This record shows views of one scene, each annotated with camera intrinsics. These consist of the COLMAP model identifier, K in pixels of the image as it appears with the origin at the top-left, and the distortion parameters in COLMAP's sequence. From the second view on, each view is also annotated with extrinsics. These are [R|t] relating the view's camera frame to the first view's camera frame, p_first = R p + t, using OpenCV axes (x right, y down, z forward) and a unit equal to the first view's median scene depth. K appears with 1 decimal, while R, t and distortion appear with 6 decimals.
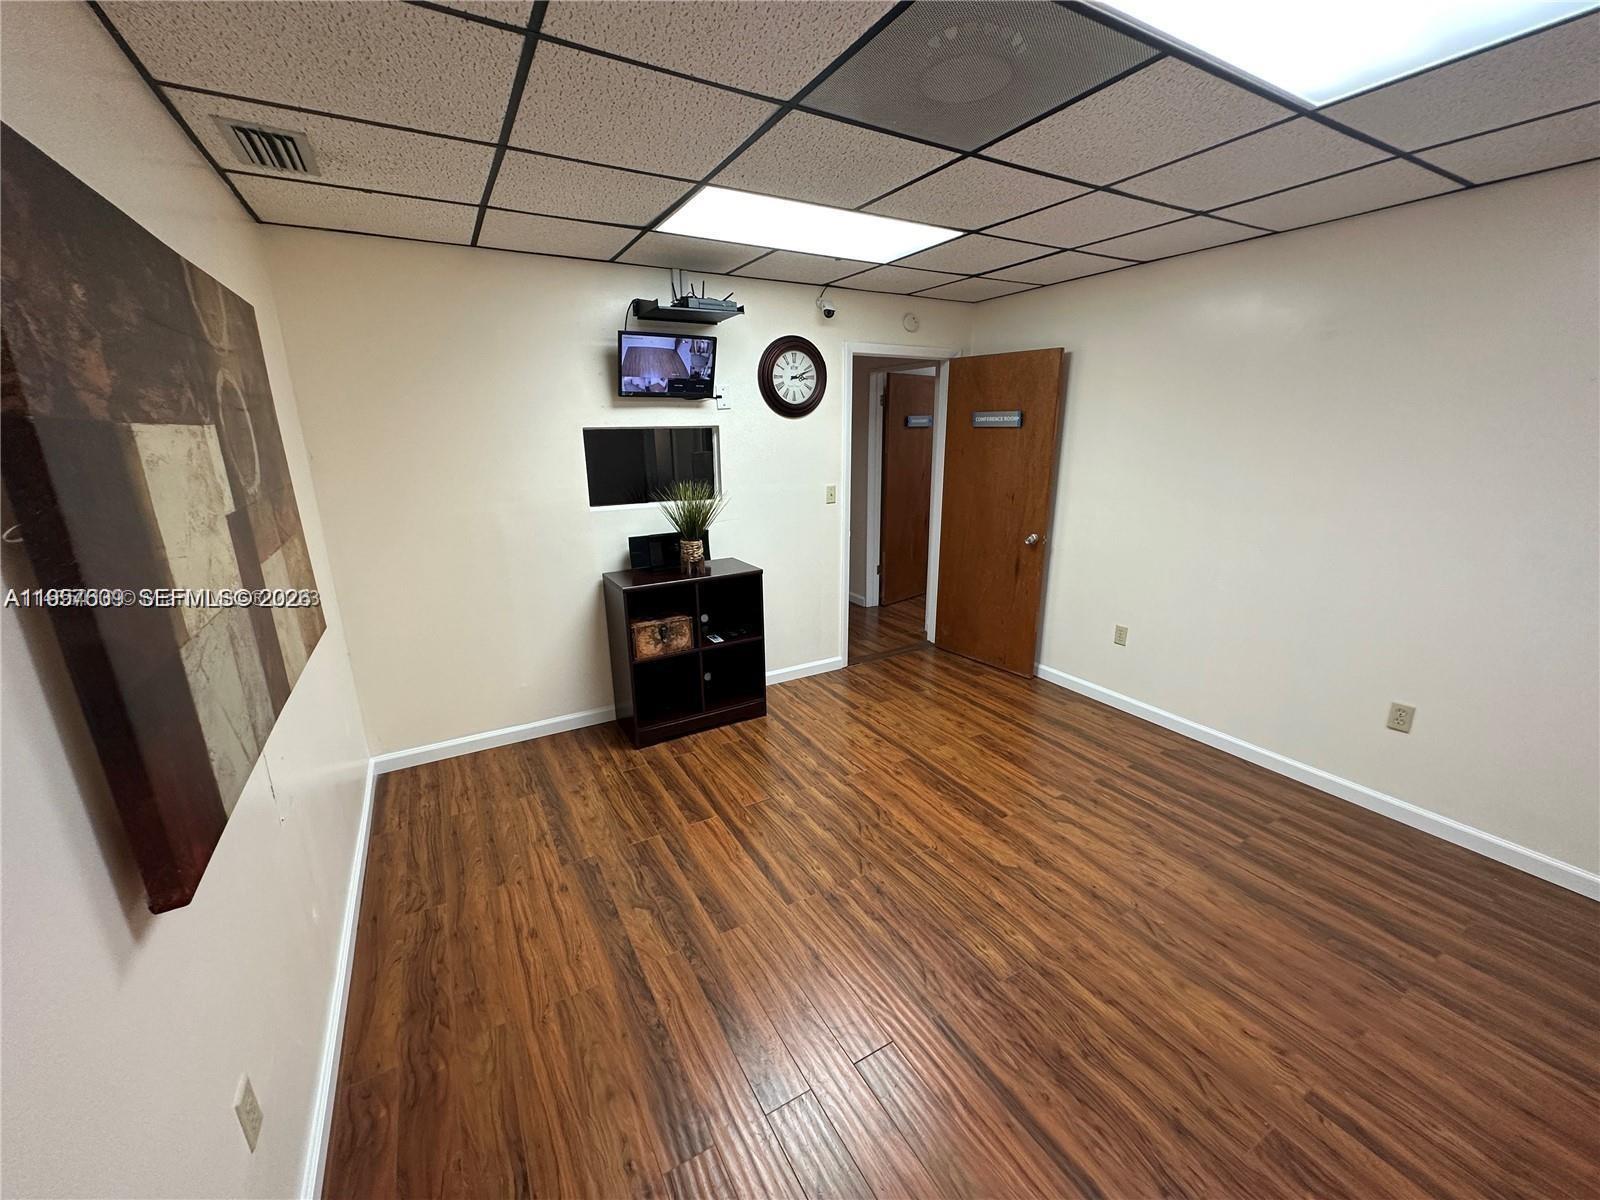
lens RADIAL K [[639.6, 0, 796.9], [0, 639.6, 594.5], [0, 0, 1]] dist [-0.006246, 0.000318]
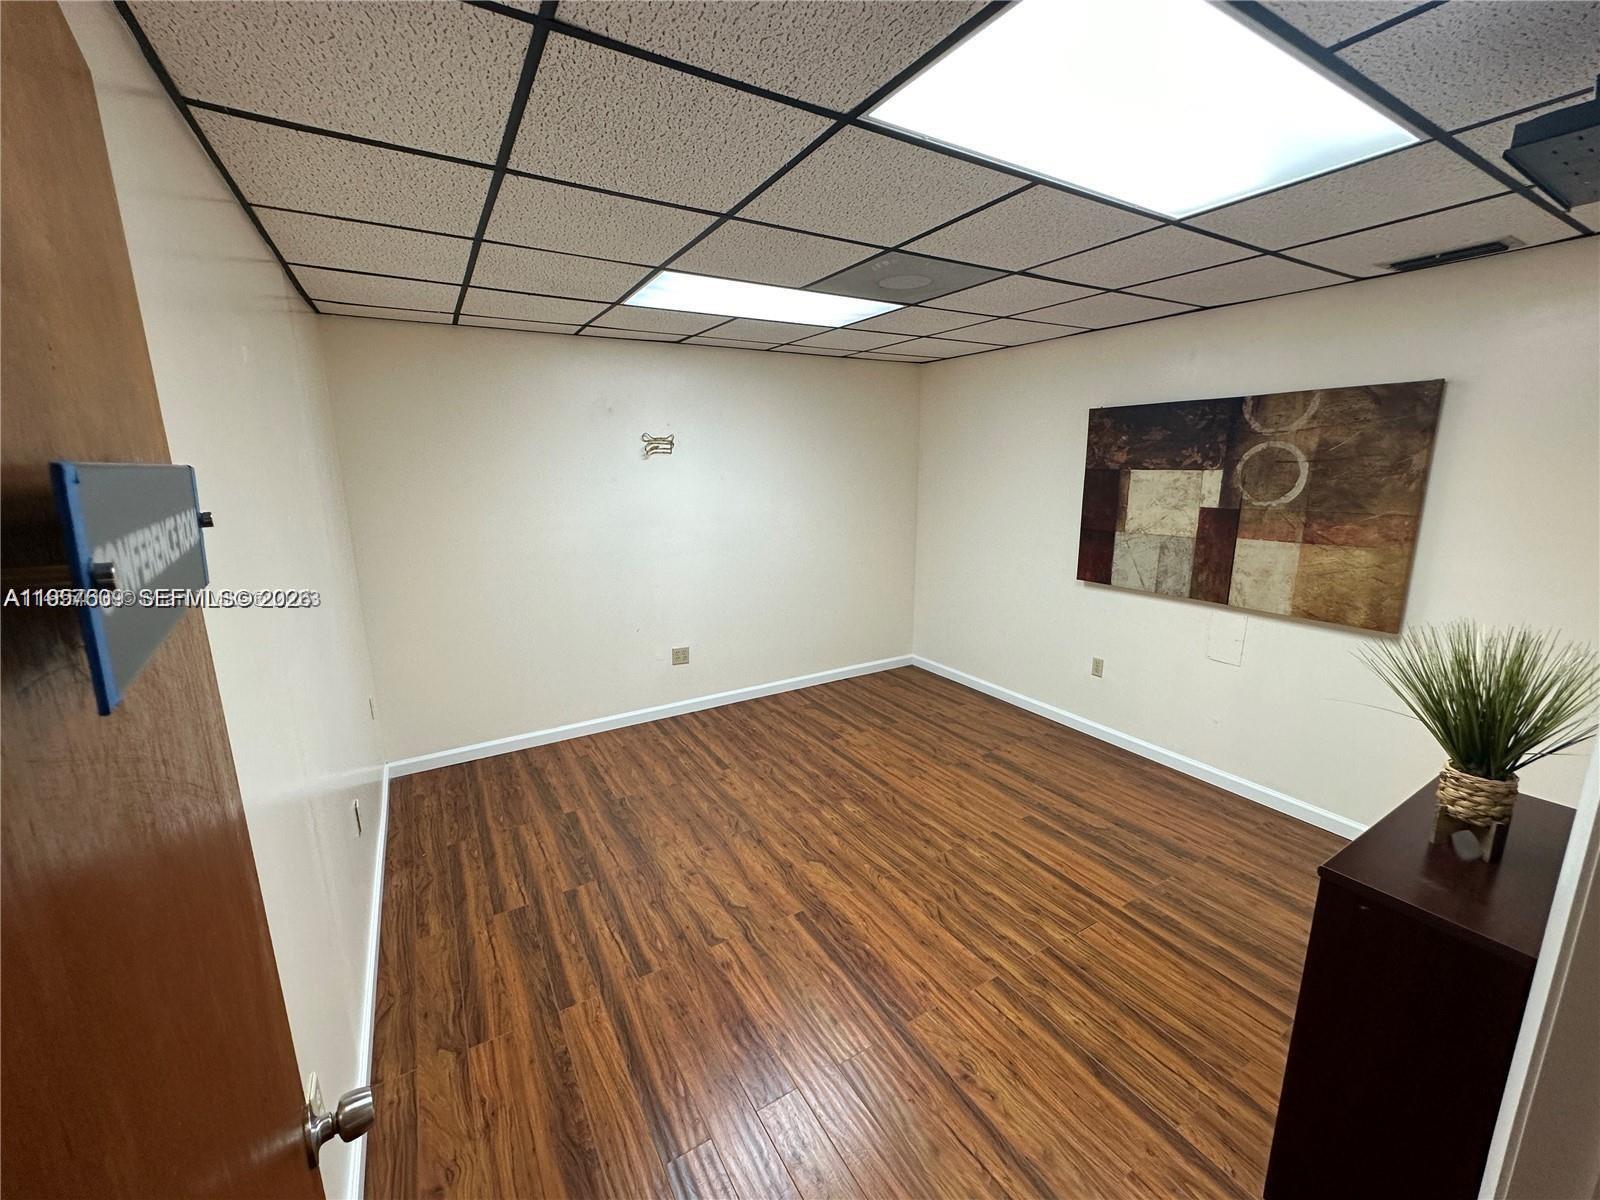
lens RADIAL K [[639.6, 0, 803.3], [0, 639.6, 600.3], [0, 0, 1]] dist [-0.006246, 0.000318]
pose [[-0.999434, 0.025035, -0.022484, 0.345122], [0.012190, 0.892181, 0.451514, -0.472598], [0.031363, 0.450985, -0.891981, 1.684107]]
